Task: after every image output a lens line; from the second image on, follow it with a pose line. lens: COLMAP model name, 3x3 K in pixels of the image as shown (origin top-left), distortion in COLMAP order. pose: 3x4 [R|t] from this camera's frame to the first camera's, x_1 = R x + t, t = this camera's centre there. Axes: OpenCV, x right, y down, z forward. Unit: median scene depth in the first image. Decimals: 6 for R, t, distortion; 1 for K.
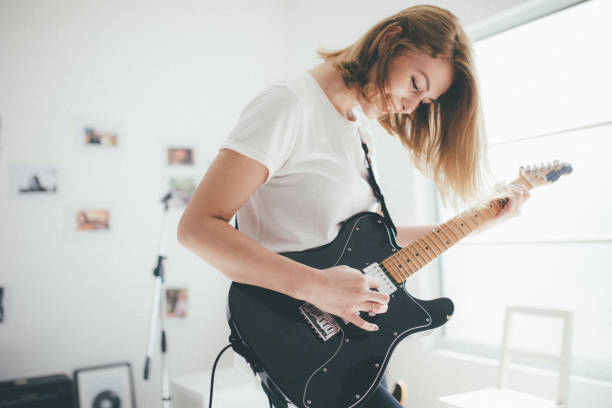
lens RADIAL K [[603.7, 0, 294.9], [0, 603.7, 204.0], [0, 0, 1]] dist [-0.006340, 0.011612]
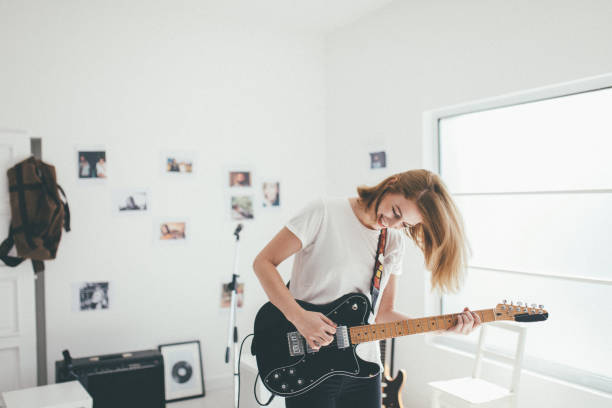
lens RADIAL K [[603.7, 0, 294.9], [0, 603.7, 204.0], [0, 0, 1]] dist [-0.006340, 0.011612]
pose [[0.998223, 0.030753, -0.051041, -0.011859], [-0.027569, 0.997698, 0.061953, -0.129742], [0.052829, -0.060436, 0.996773, -0.296176]]
